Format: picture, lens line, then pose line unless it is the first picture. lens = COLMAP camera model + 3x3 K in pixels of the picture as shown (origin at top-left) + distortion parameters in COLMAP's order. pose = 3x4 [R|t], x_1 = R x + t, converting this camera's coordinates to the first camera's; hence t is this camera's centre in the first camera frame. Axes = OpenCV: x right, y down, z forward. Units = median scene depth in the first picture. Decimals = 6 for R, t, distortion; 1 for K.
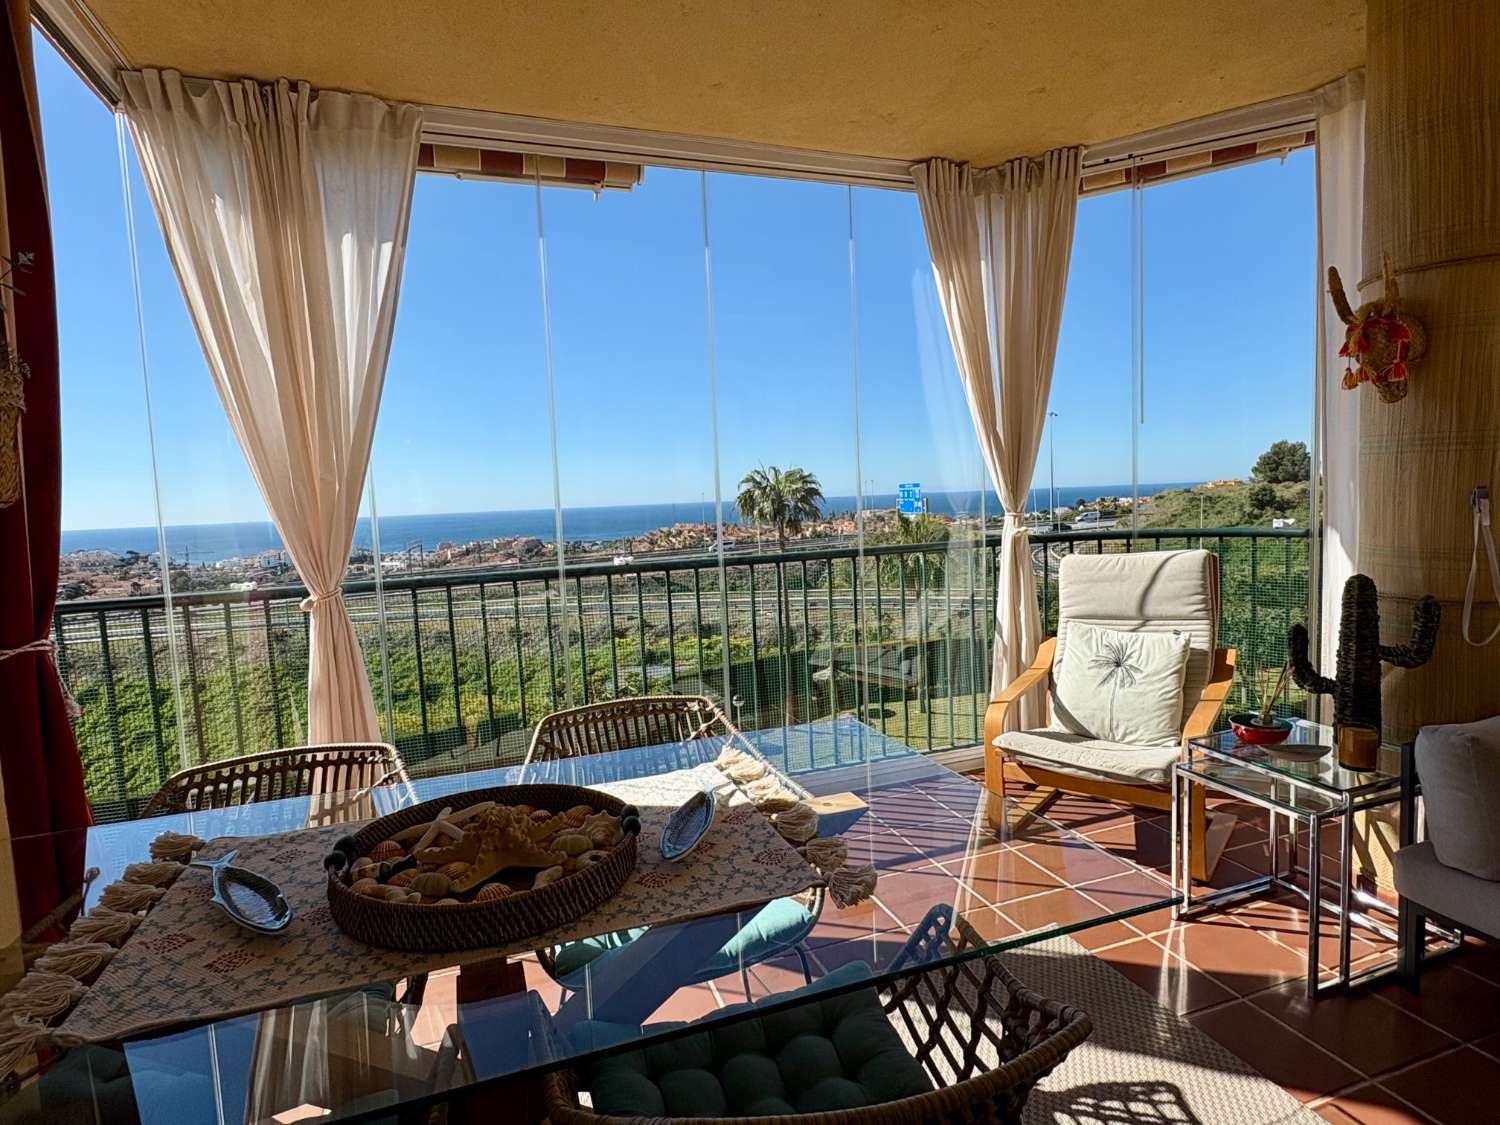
lens RADIAL K [[813.7, 0, 743.9], [0, 813.7, 557.8], [0, 0, 1]] dist [0.004791, -0.000421]
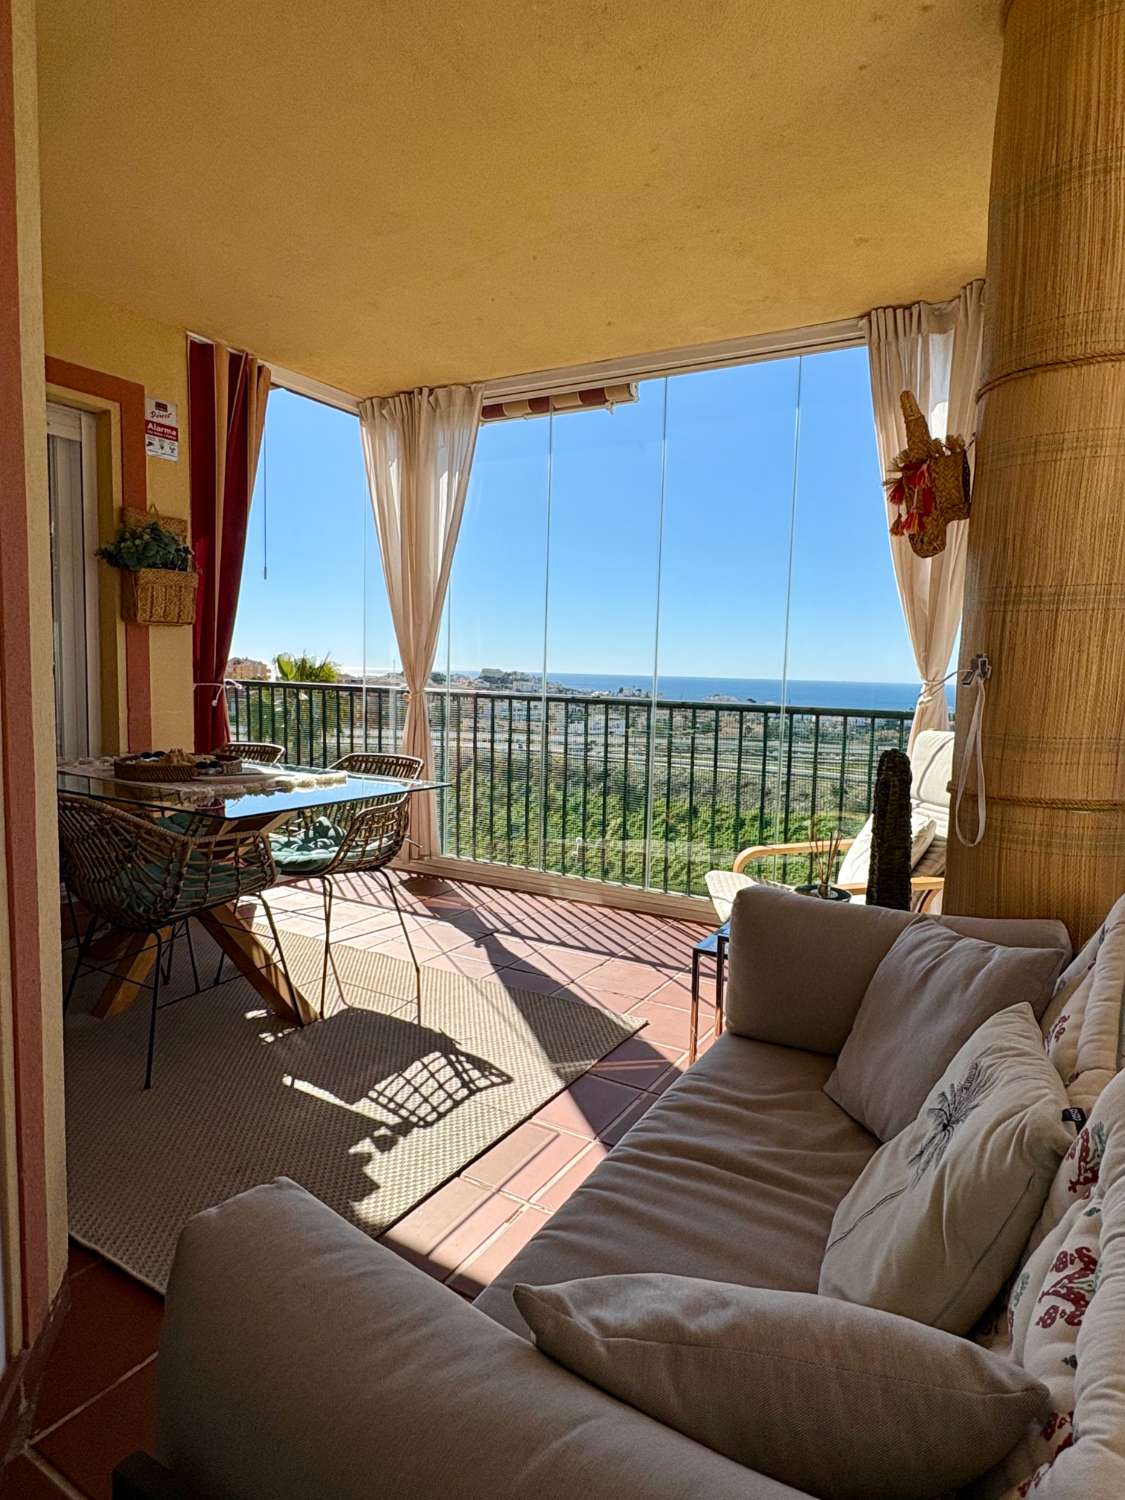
lens RADIAL K [[862.0, 0, 560.2], [0, 862.0, 747.9], [0, 0, 1]] dist [0.015787, -0.000128]
pose [[0.638500, 0.130832, -0.758420, 1.048612], [-0.115040, 0.990598, 0.074034, -0.006465], [0.760975, 0.039978, 0.647548, 0.079659]]
